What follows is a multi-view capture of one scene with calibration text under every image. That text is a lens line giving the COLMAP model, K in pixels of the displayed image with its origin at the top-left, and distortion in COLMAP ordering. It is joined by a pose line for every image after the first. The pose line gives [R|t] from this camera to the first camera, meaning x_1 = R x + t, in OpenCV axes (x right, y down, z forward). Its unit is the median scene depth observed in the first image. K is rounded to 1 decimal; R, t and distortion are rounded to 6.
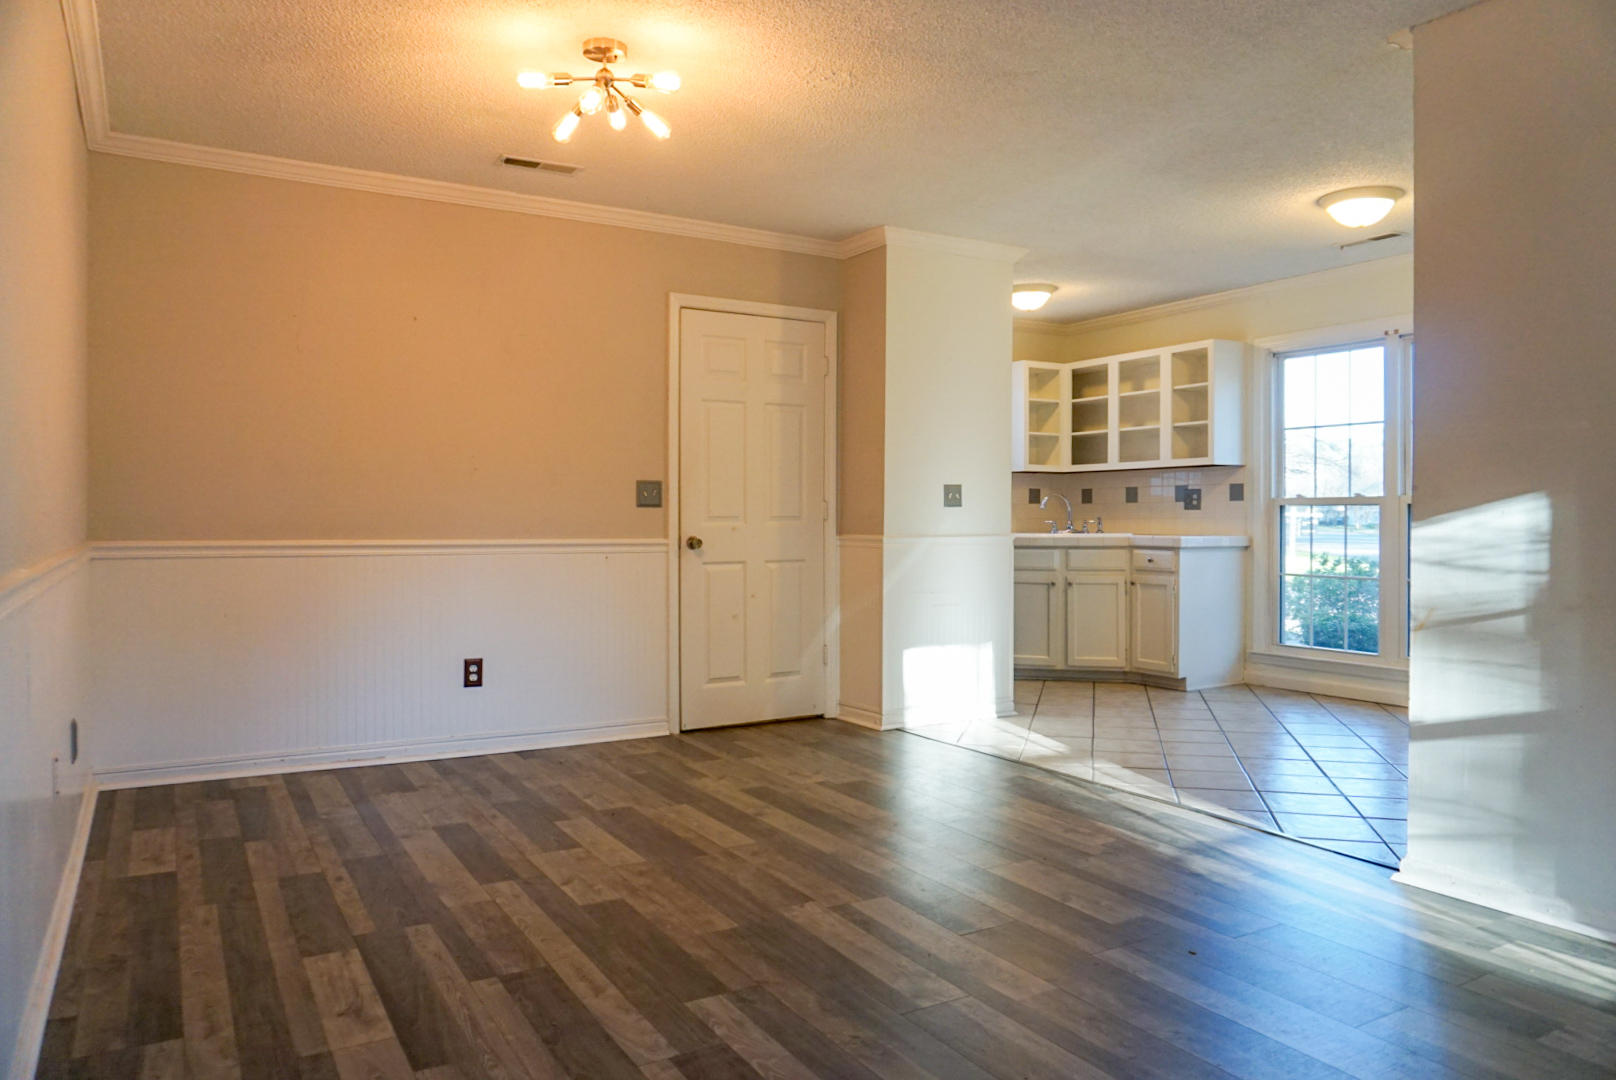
lens RADIAL K [[1115.0, 0, 808.0], [0, 1115.0, 540.0], [0, 0, 1]] dist [-0.004662, 0.000943]
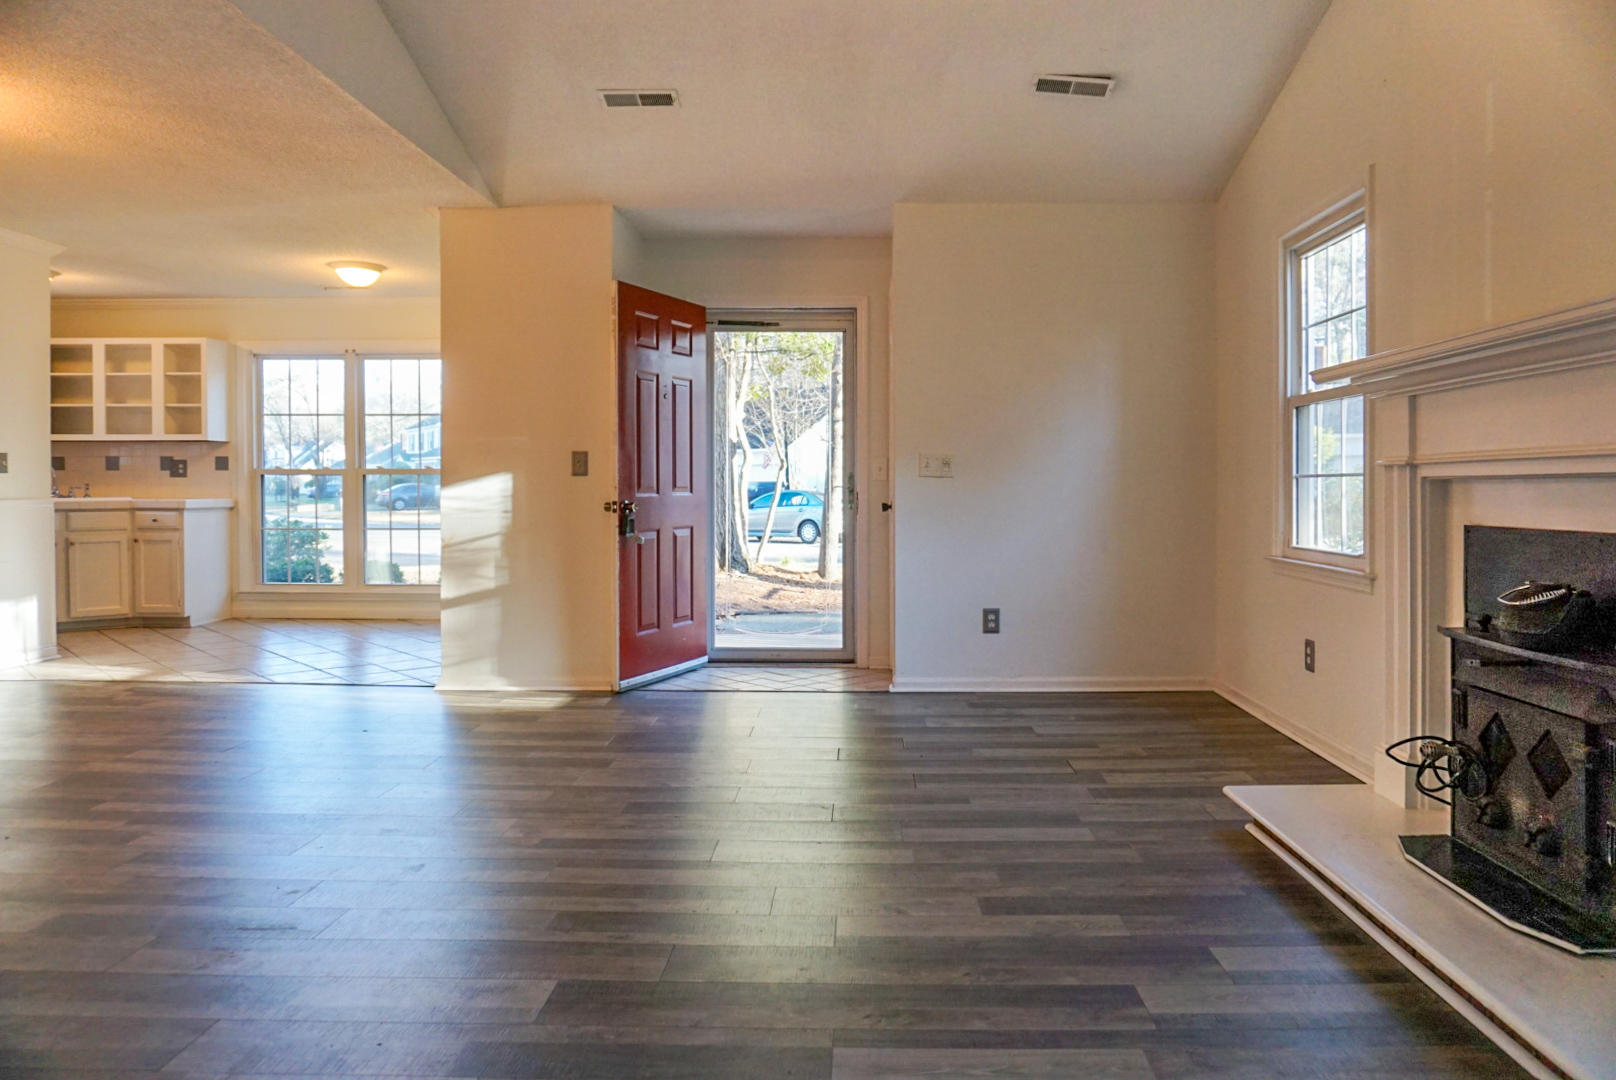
lens RADIAL K [[1115.7, 0, 810.9], [0, 1115.7, 495.4], [0, 0, 1]] dist [0.000395, 0.001706]
pose [[0.547668, -0.003468, 0.836689, -0.293609], [0.014004, 0.999889, -0.005022, 0.007871], [-0.836579, 0.014468, 0.547655, -0.219356]]
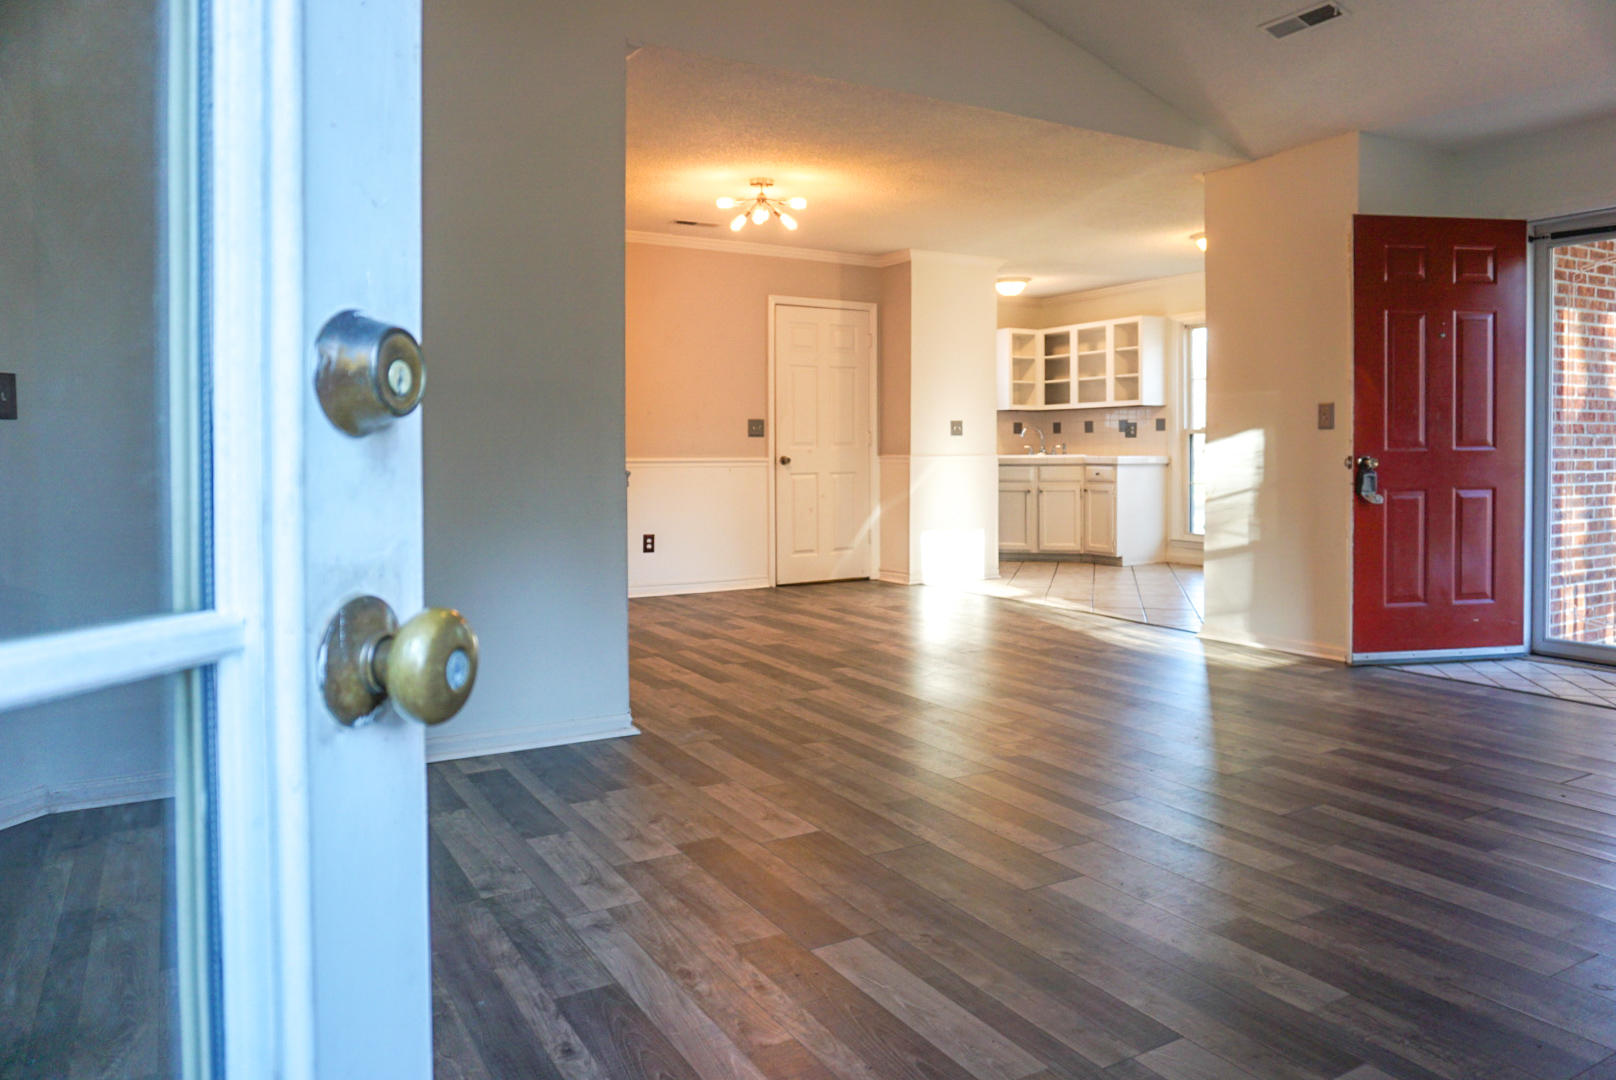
lens RADIAL K [[1116.0, 0, 812.6], [0, 1116.0, 478.5], [0, 0, 1]] dist [-0.003111, 0.000022]
pose [[0.999989, -0.004593, -0.000603, -0.049662], [0.004596, 0.999975, 0.005331, 0.014995], [0.000579, -0.005334, 0.999986, -0.398762]]
